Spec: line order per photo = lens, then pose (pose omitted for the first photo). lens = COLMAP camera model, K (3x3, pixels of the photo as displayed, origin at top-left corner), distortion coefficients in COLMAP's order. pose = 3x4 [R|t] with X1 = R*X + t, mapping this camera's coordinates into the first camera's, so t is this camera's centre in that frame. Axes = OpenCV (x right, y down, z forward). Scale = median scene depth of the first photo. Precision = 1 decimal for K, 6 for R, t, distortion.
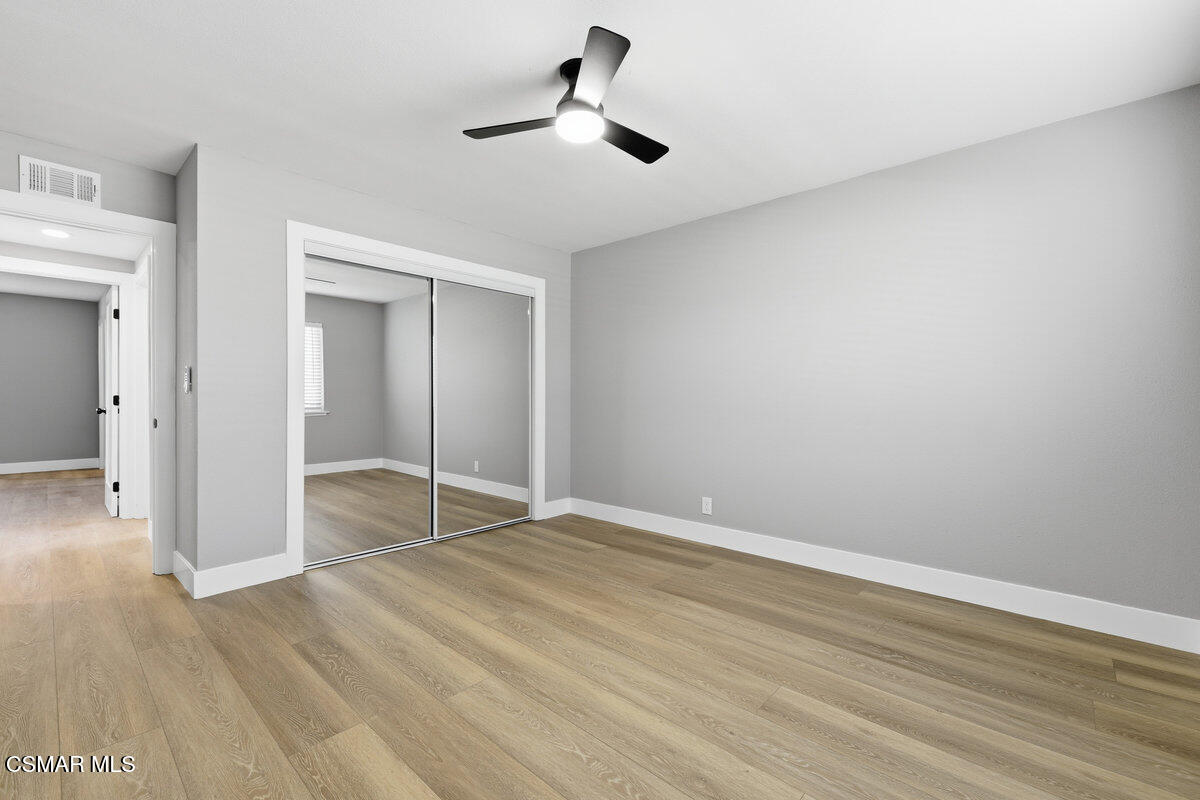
lens RADIAL K [[505.9, 0, 603.6], [0, 505.9, 393.4], [0, 0, 1]] dist [0.004038, 0.000142]
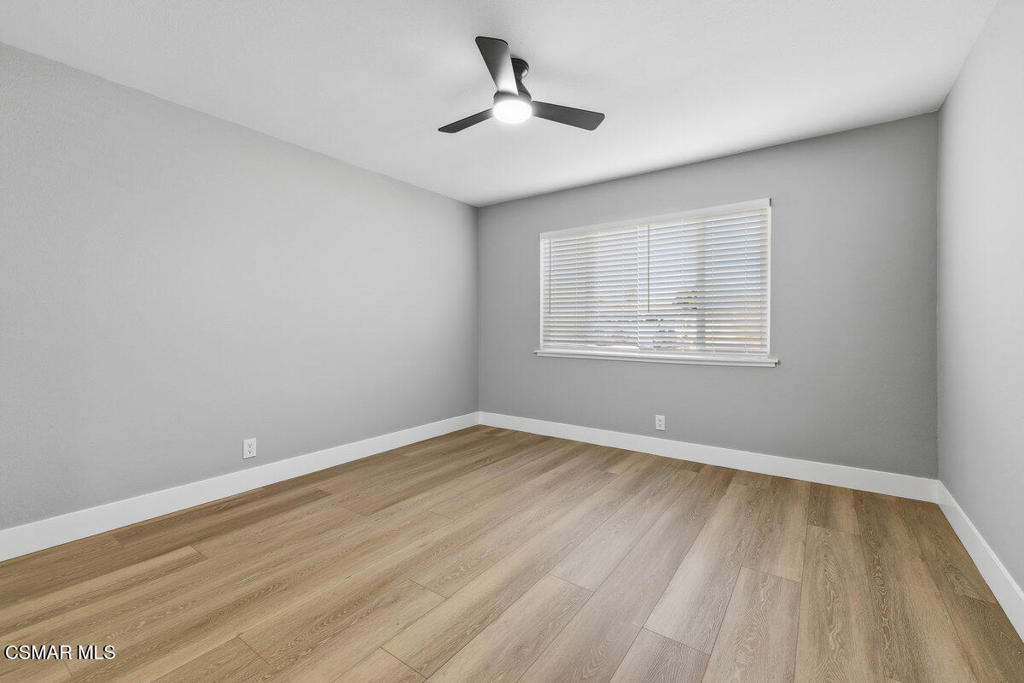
lens RADIAL K [[431.7, 0, 515.0], [0, 431.7, 335.9], [0, 0, 1]] dist [0.004038, 0.000142]
pose [[-0.110970, -0.025676, 0.993492, -0.890309], [-0.005275, 0.999667, 0.025246, 0.002501], [-0.993810, -0.002439, -0.111068, 0.912579]]
